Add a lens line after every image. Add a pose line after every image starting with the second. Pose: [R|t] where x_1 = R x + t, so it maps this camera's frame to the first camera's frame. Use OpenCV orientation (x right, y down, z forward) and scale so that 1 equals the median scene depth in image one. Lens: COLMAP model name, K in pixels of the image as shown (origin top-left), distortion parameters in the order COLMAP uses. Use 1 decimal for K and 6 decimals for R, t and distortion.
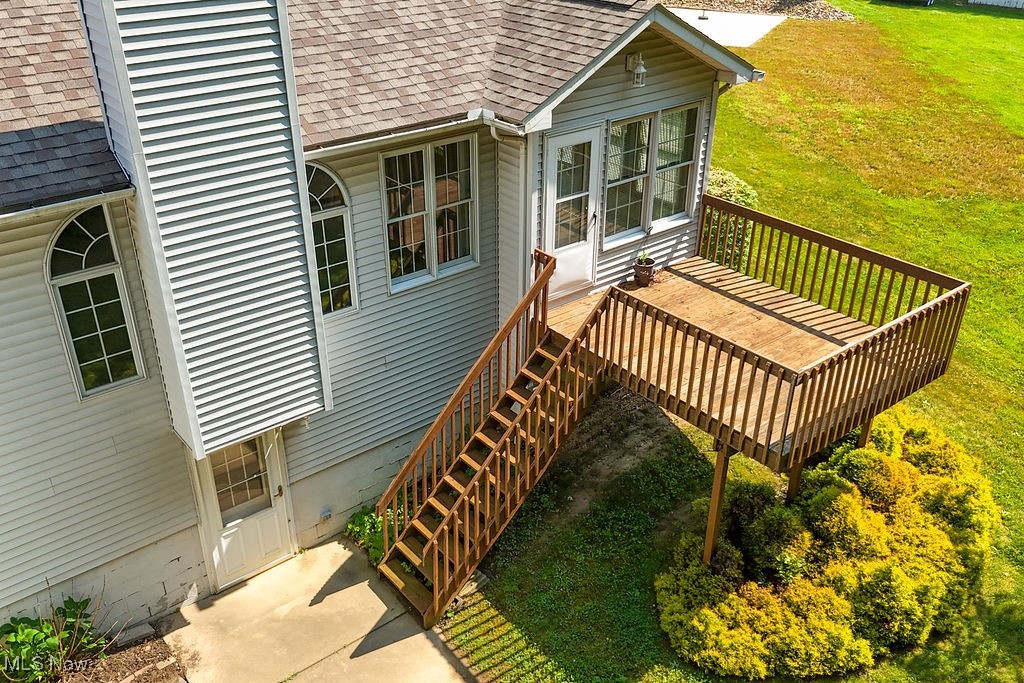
lens RADIAL K [[854.0, 0, 512.0], [0, 854.0, 341.5], [0, 0, 1]] dist [0.078381, -0.051465]
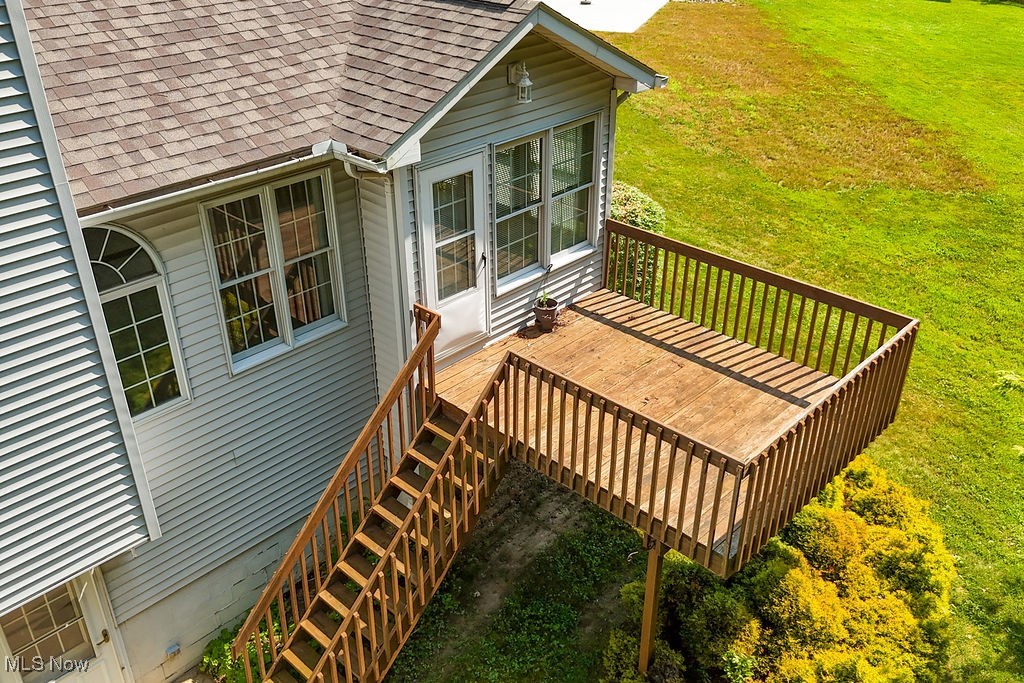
lens RADIAL K [[854.0, 0, 512.0], [0, 854.0, 341.5], [0, 0, 1]] dist [0.078381, -0.051465]
pose [[0.991560, -0.068910, 0.109820, 0.028066], [0.067120, 0.997546, 0.019917, -0.082938], [-0.110923, -0.012378, 0.993752, 0.173535]]
